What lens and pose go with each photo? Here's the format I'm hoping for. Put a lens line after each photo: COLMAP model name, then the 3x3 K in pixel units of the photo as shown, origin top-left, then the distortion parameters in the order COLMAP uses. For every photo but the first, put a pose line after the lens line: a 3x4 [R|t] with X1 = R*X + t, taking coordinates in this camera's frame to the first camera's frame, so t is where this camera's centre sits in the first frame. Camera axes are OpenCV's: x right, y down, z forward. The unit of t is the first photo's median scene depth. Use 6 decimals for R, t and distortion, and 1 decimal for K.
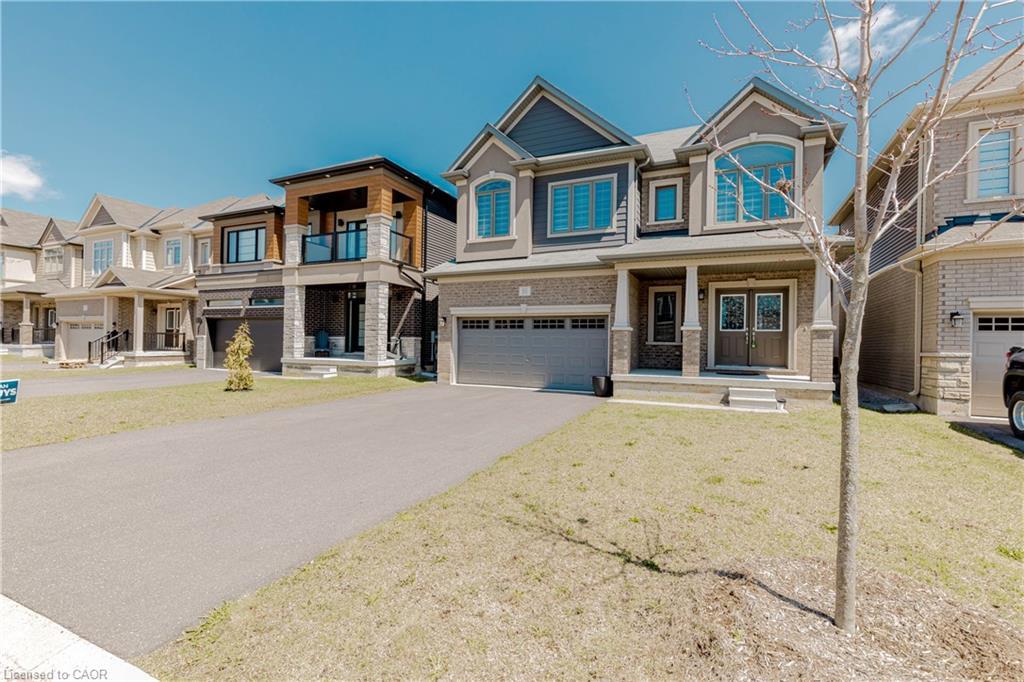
lens RADIAL K [[476.6, 0, 493.5], [0, 476.6, 347.9], [0, 0, 1]] dist [0.006959, -0.001392]
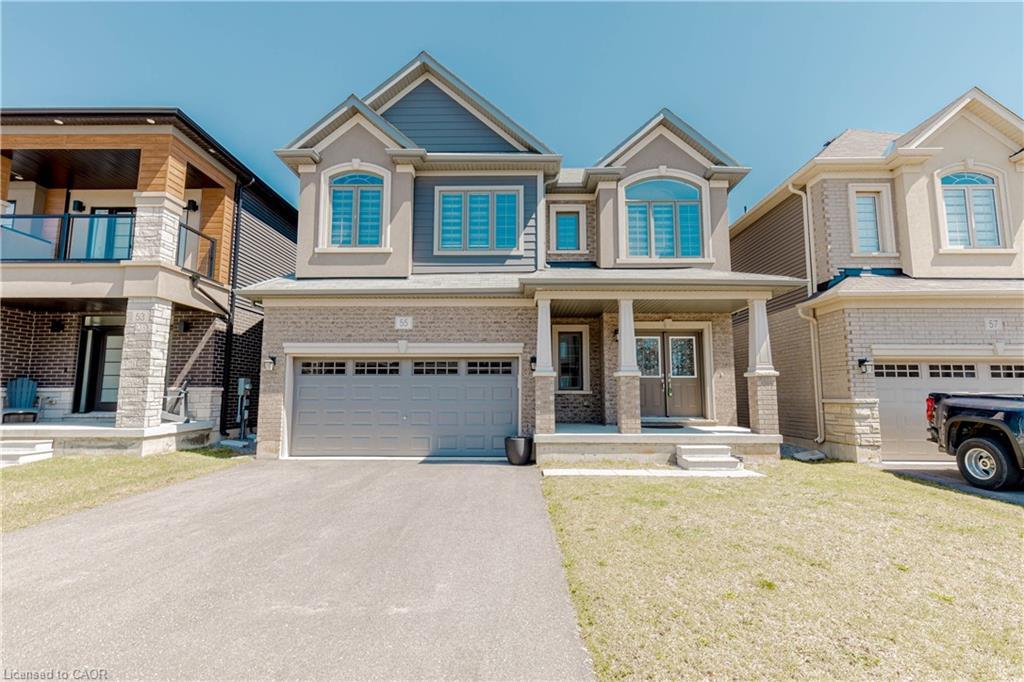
lens RADIAL K [[476.6, 0, 513.1], [0, 476.6, 344.2], [0, 0, 1]] dist [0.006959, -0.001392]
pose [[0.900647, 0.030163, 0.433504, -0.103593], [0.016399, 0.994518, -0.103269, -0.008870], [-0.434243, 0.100118, 0.895215, 0.290007]]
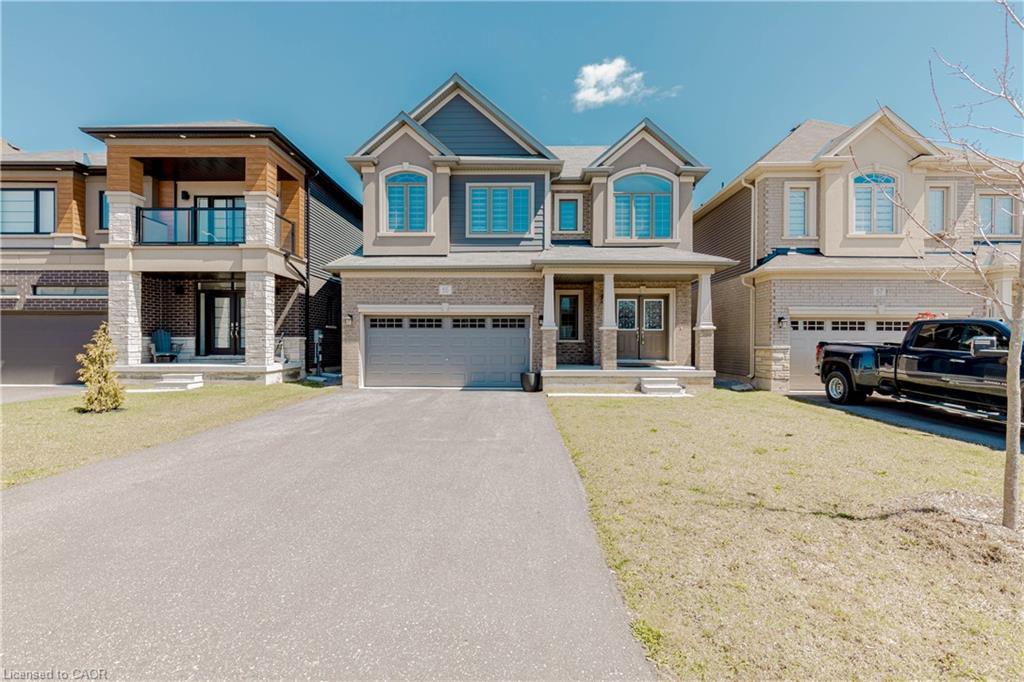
lens RADIAL K [[476.6, 0, 508.8], [0, 476.6, 350.9], [0, 0, 1]] dist [0.006959, -0.001392]
pose [[0.907286, -0.020509, 0.420015, -0.243658], [0.014814, 0.999749, 0.016817, -0.007523], [-0.420254, -0.009036, 0.907361, 0.048471]]
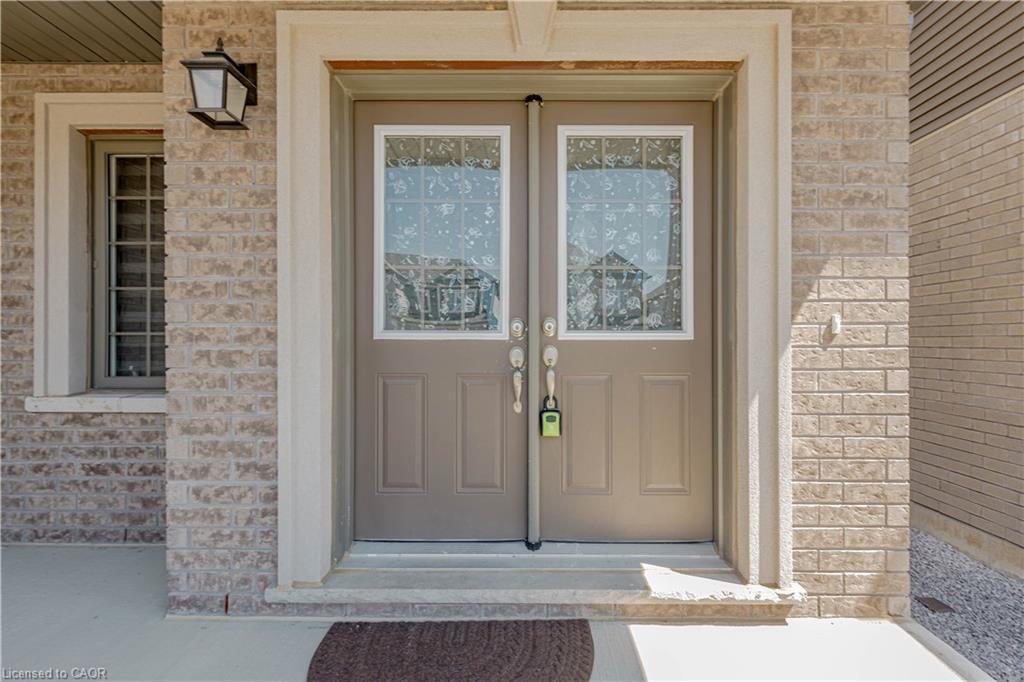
lens RADIAL K [[476.6, 0, 518.4], [0, 476.6, 342.1], [0, 0, 1]] dist [0.006959, -0.001392]
pose [[0.892576, -0.012279, 0.450730, 0.418709], [0.014417, 0.999895, -0.001311, -0.031746], [-0.450667, 0.007668, 0.892659, 0.780831]]
